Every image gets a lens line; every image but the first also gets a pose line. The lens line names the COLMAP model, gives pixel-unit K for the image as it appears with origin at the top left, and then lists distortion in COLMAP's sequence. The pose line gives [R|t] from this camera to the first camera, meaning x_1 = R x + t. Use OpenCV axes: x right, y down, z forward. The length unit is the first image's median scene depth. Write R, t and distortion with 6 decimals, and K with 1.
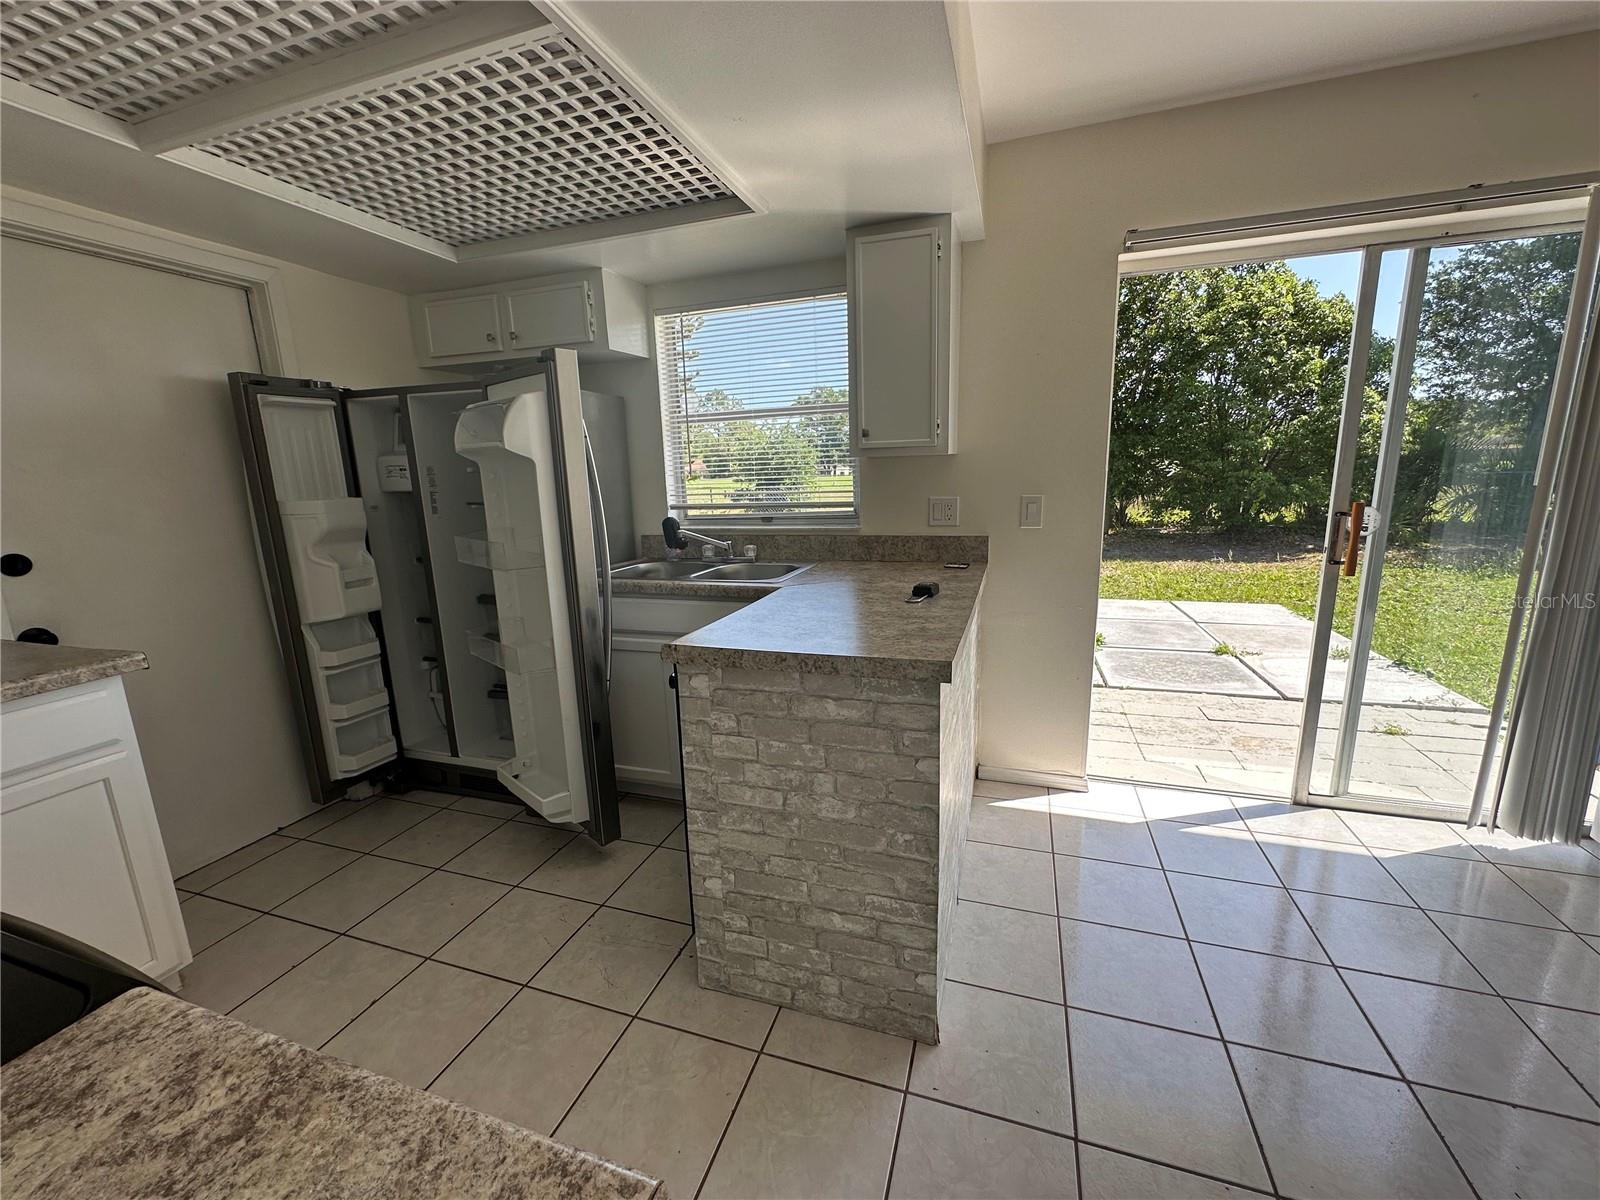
lens RADIAL K [[639.3, 0, 795.8], [0, 639.3, 592.5], [0, 0, 1]] dist [-0.002910, 0.002482]
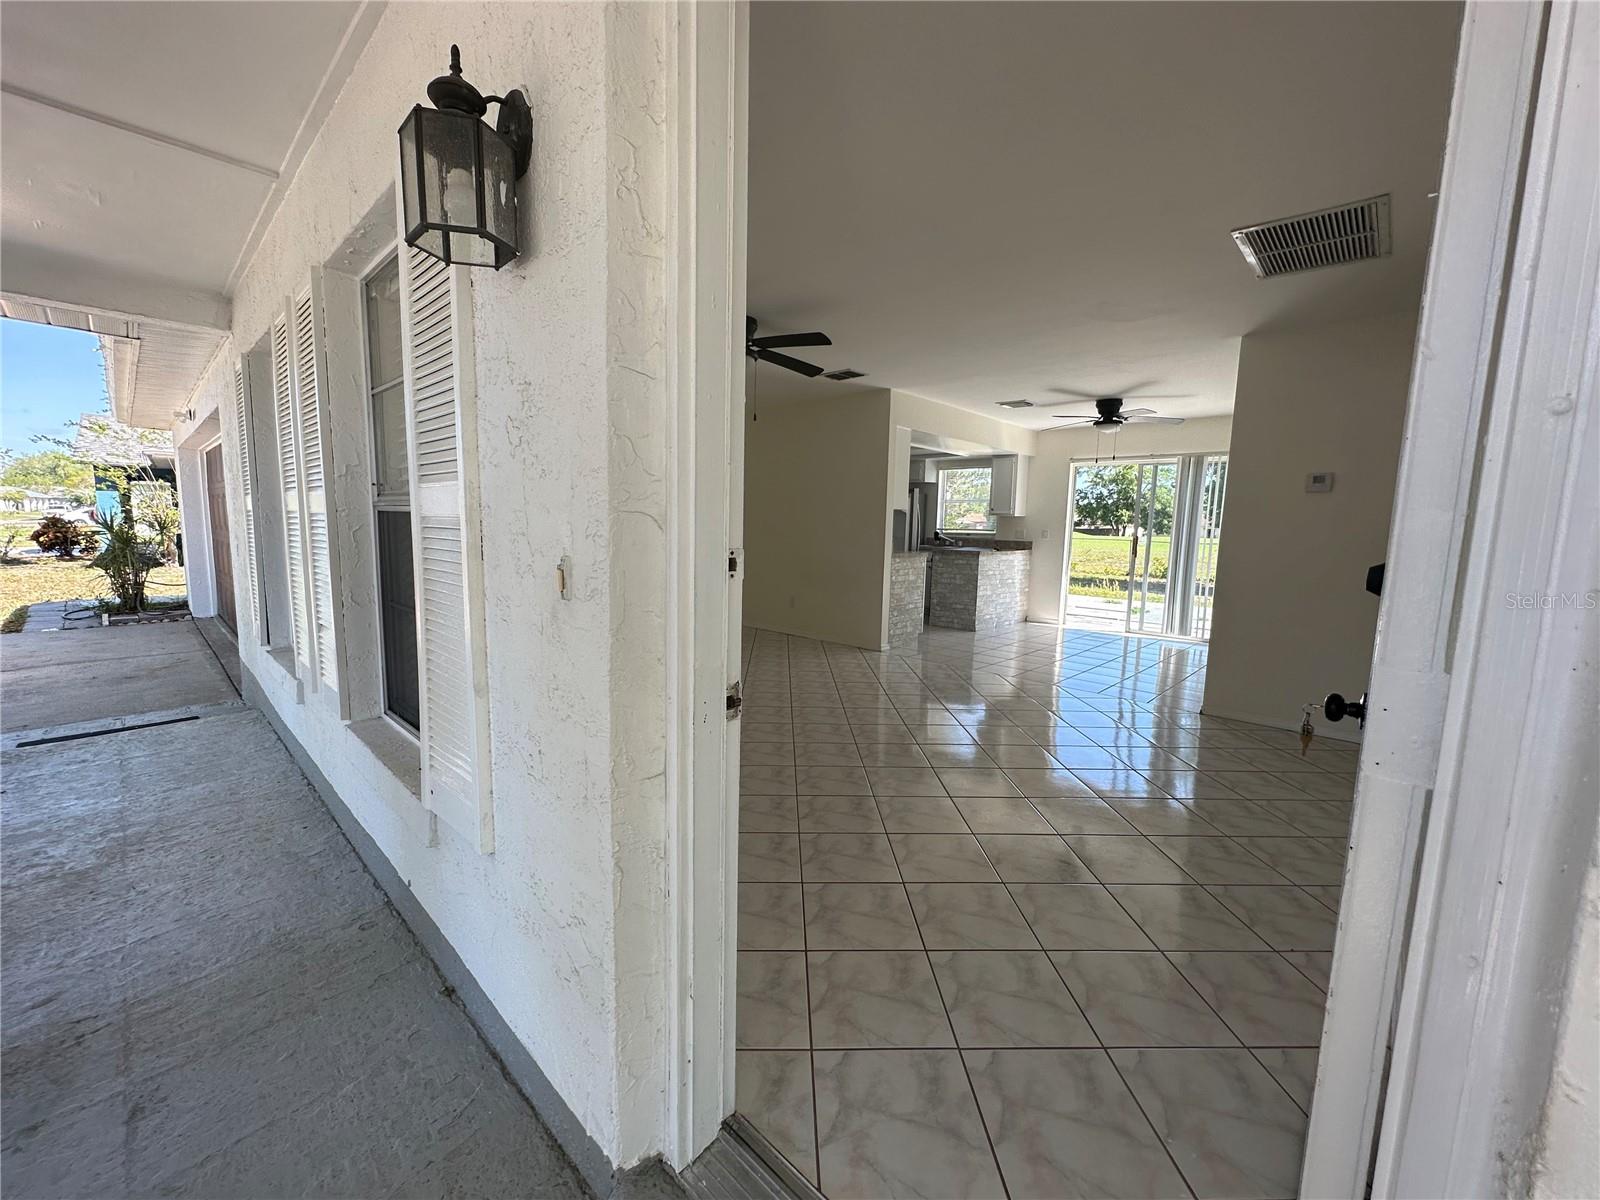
lens RADIAL K [[639.3, 0, 794.8], [0, 639.3, 600.5], [0, 0, 1]] dist [-0.002910, 0.002482]
pose [[0.906698, 0.105762, -0.408304, 0.513816], [-0.132115, 0.990551, -0.036800, 0.447906], [0.400554, 0.087310, 0.912104, -2.230595]]
